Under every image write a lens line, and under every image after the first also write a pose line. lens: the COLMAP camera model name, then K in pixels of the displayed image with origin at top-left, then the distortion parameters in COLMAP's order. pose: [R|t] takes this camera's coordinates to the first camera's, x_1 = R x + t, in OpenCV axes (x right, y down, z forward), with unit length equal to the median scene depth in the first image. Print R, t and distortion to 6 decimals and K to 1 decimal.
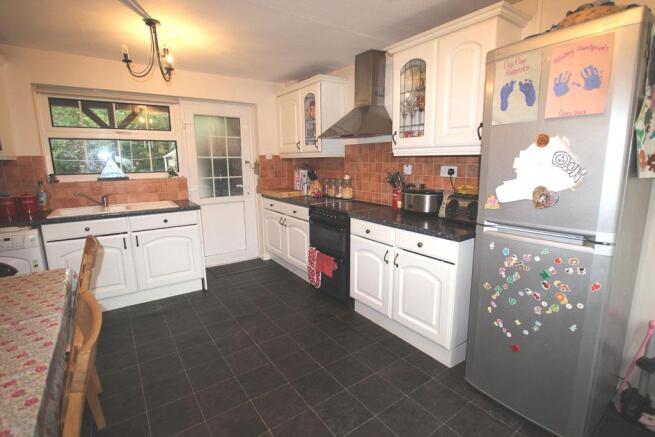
lens RADIAL K [[309.4, 0, 336.3], [0, 309.4, 215.8], [0, 0, 1]] dist [-0.025104, -0.000553]
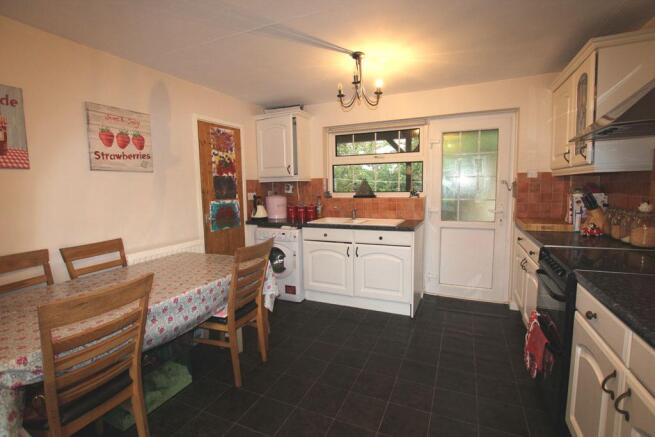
lens RADIAL K [[309.4, 0, 336.3], [0, 309.4, 215.8], [0, 0, 1]] dist [-0.025104, -0.000553]
pose [[0.502393, 0.079895, -0.860940, 0.230763], [-0.140226, 0.990068, 0.010050, -0.040482], [0.853193, 0.115678, 0.508607, 0.281051]]
